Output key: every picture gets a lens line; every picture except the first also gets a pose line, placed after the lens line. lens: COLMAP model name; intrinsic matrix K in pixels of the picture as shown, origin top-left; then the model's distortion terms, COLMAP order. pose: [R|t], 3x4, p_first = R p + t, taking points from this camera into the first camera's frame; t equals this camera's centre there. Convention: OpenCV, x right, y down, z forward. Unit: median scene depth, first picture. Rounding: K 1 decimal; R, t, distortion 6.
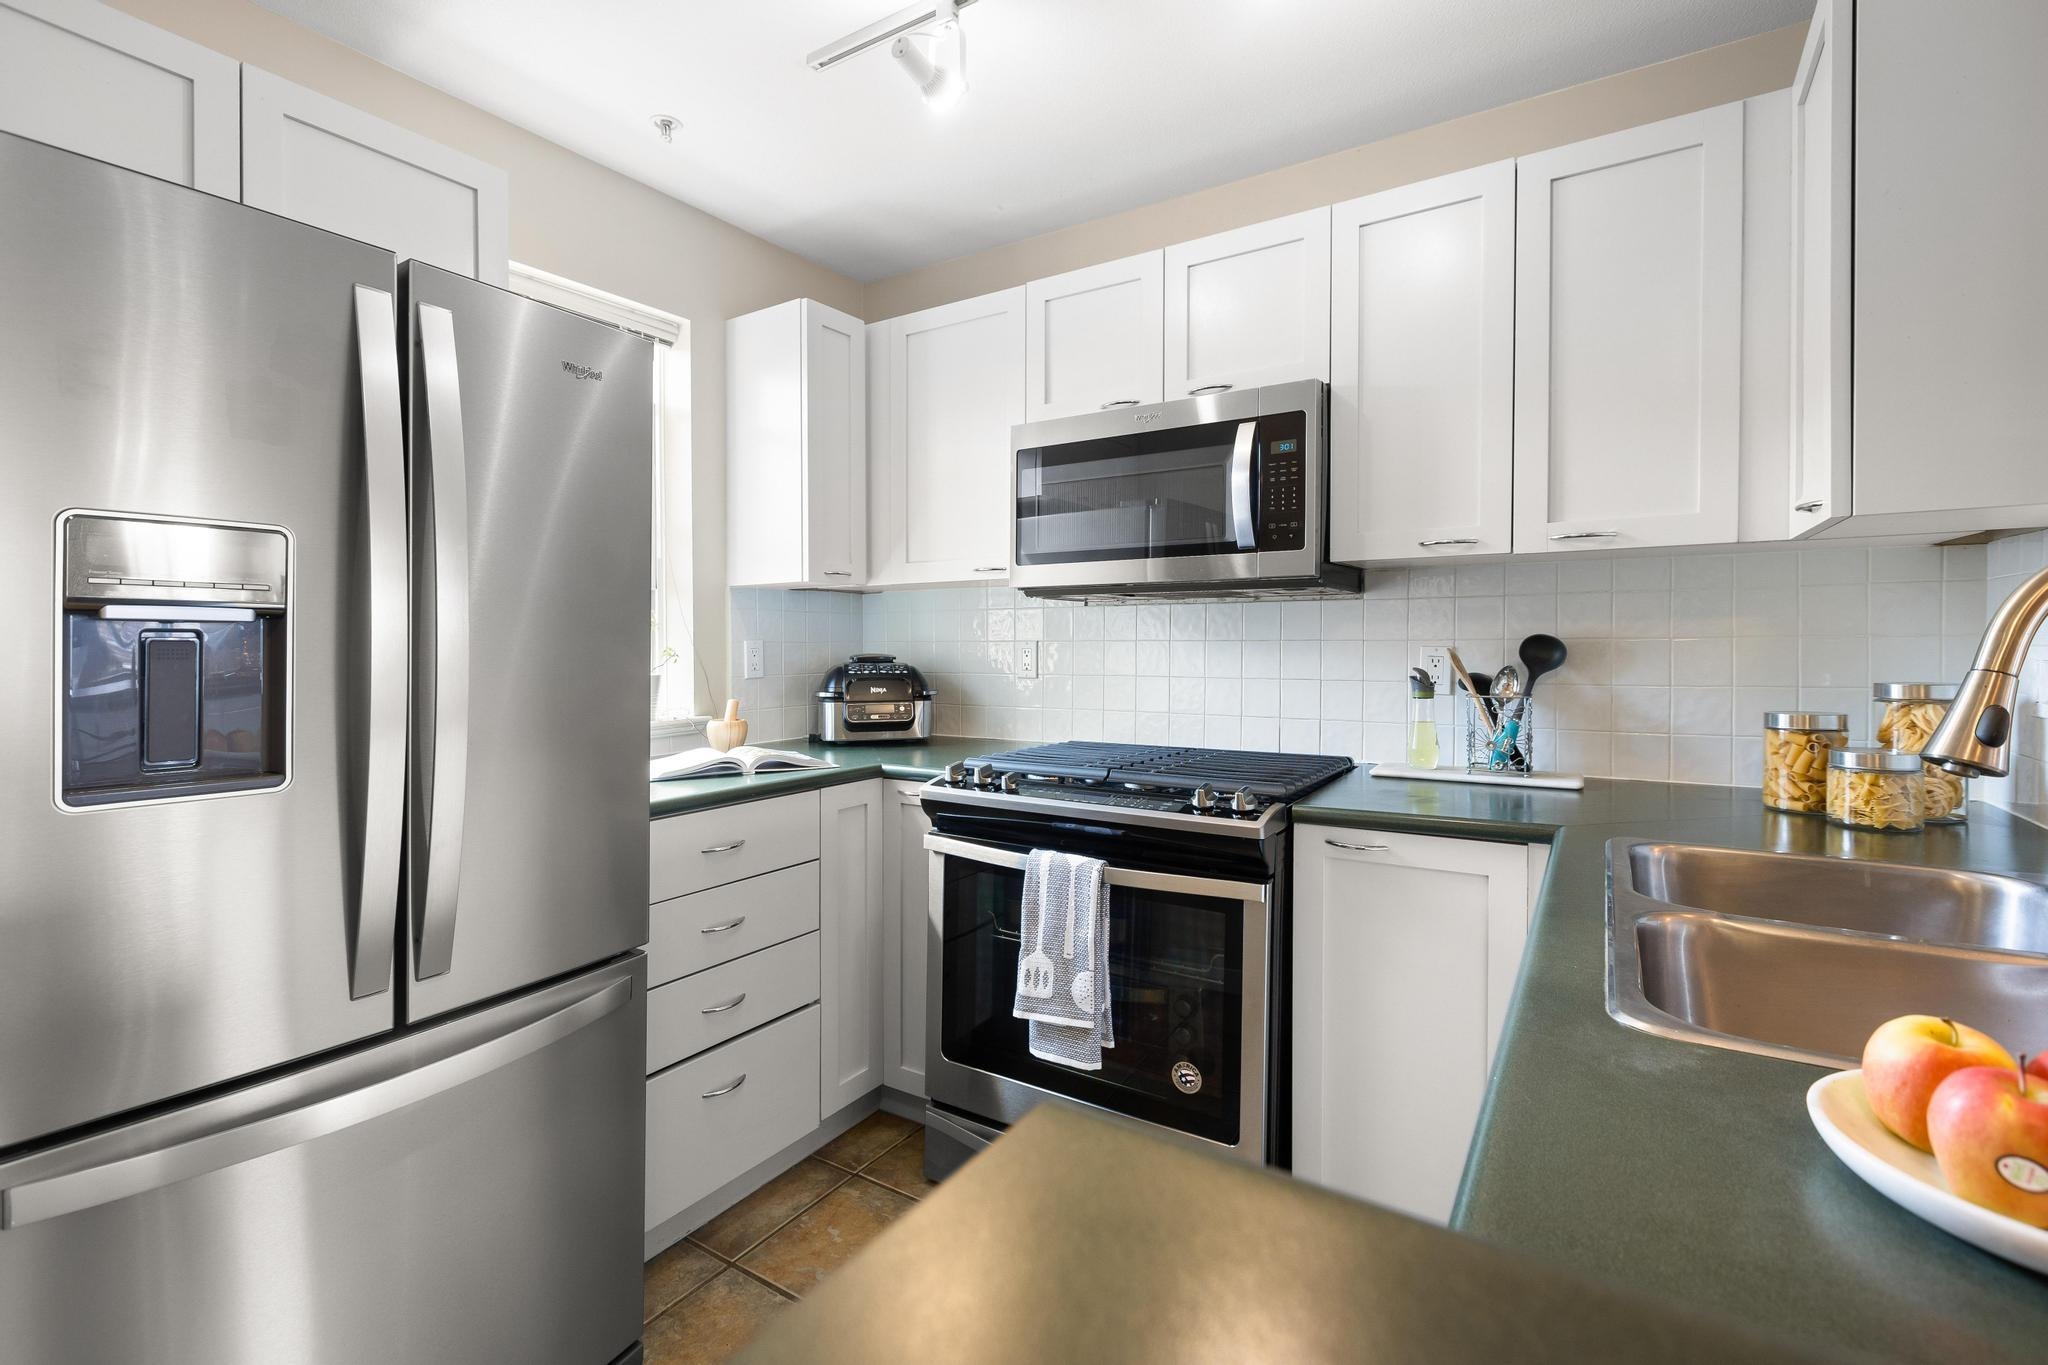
lens RADIAL K [[915.5, 0, 1026.3], [0, 915.5, 651.9], [0, 0, 1]] dist [0.000860, 0.000102]
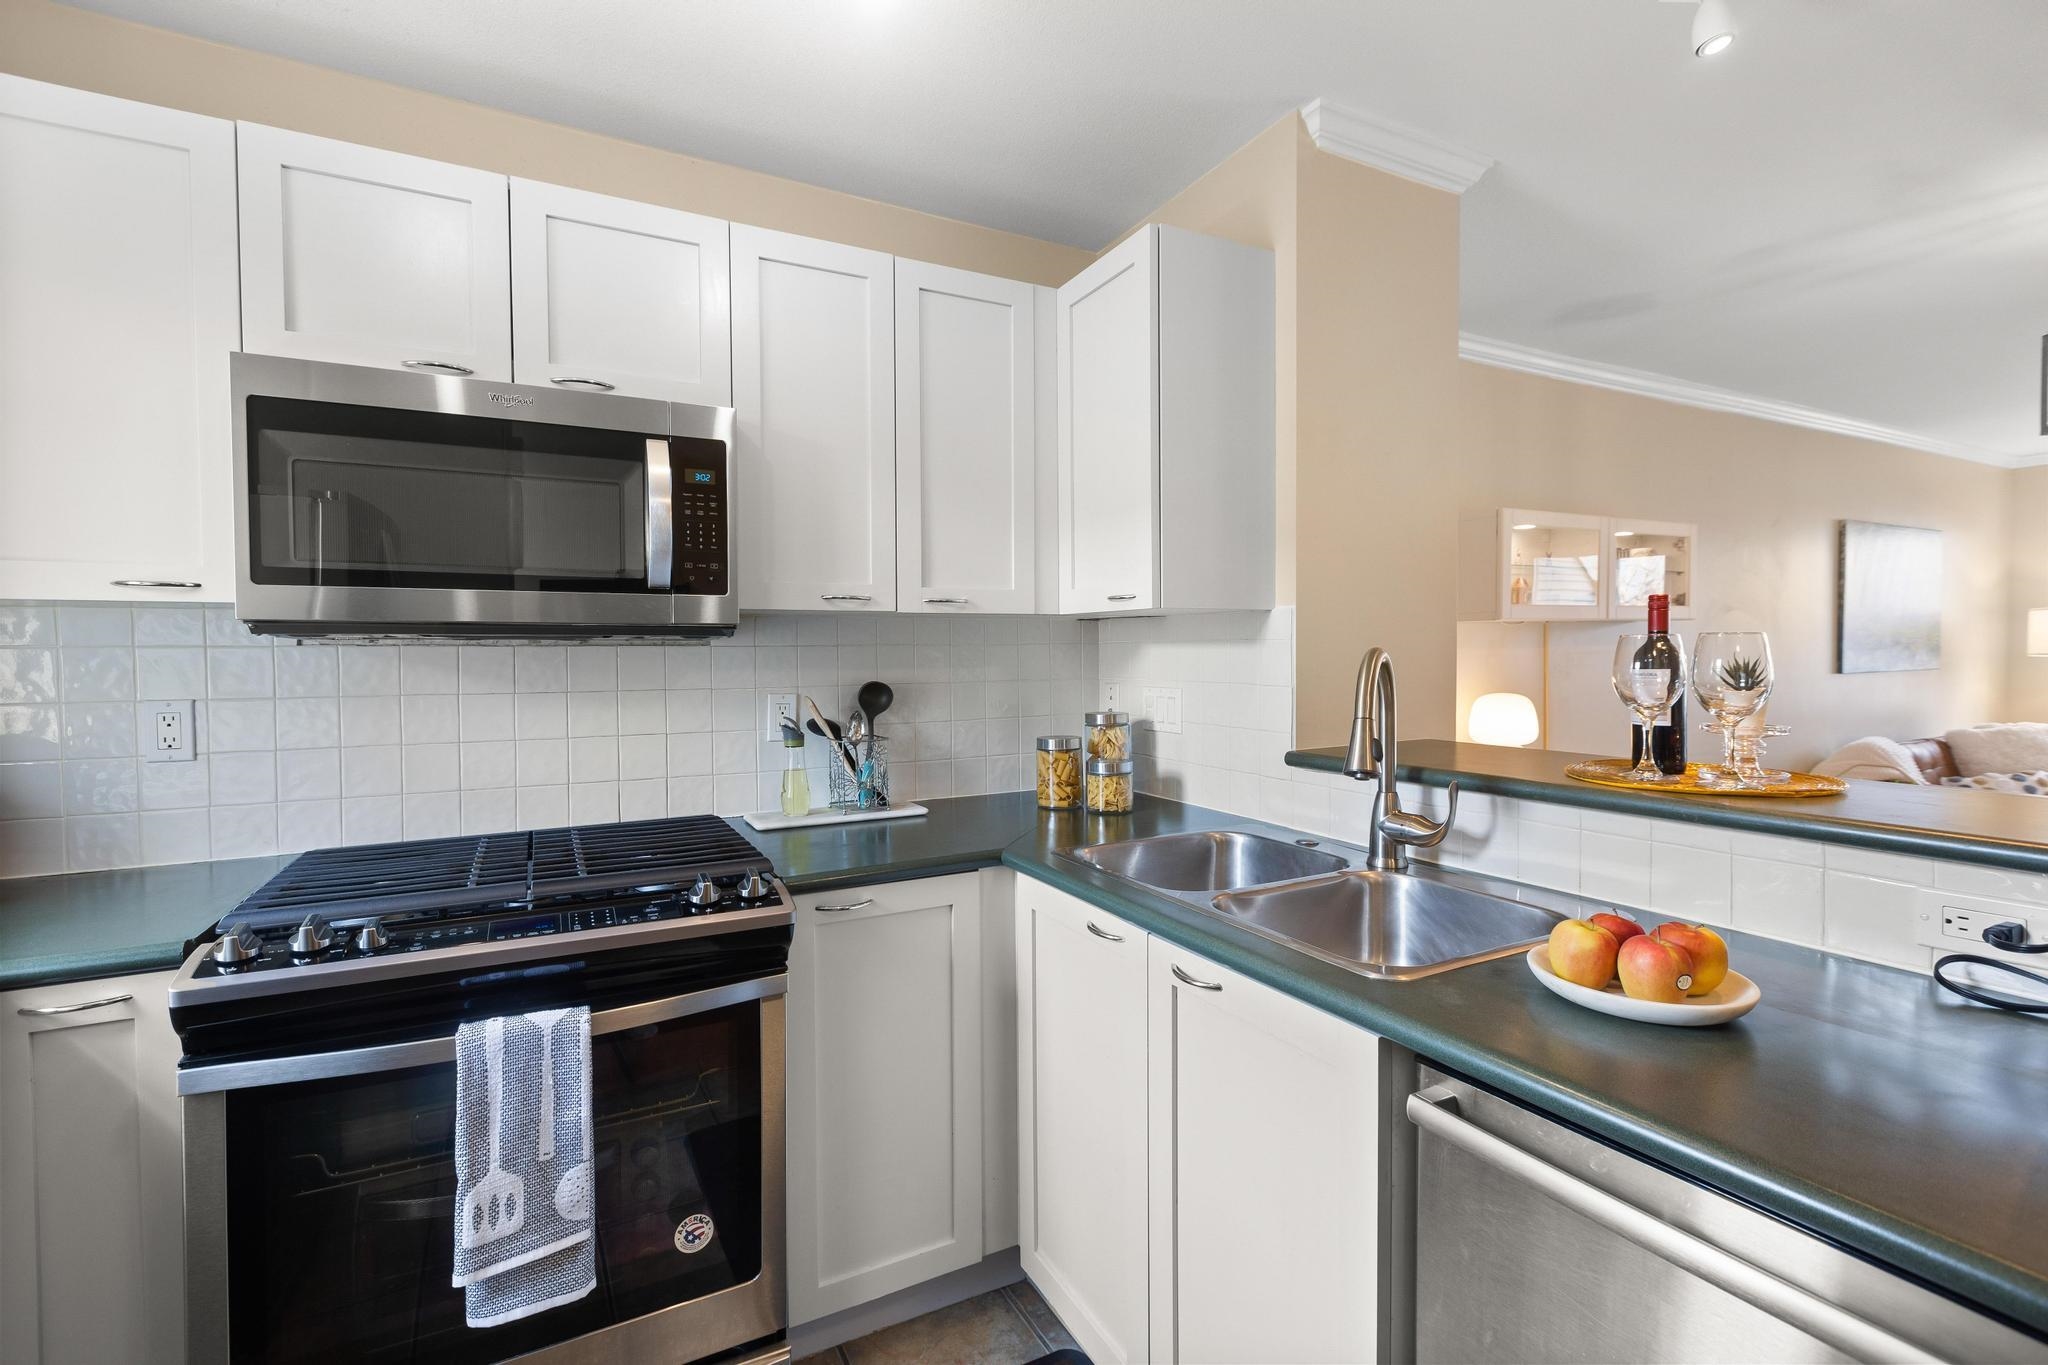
lens RADIAL K [[912.3, 0, 995.8], [0, 912.3, 682.6], [0, 0, 1]] dist [-0.001790, 0.000166]
pose [[0.507346, -0.024009, 0.861408, -0.369440], [0.015109, 0.999706, 0.018965, -0.041366], [-0.861610, 0.003394, 0.507559, 0.336110]]
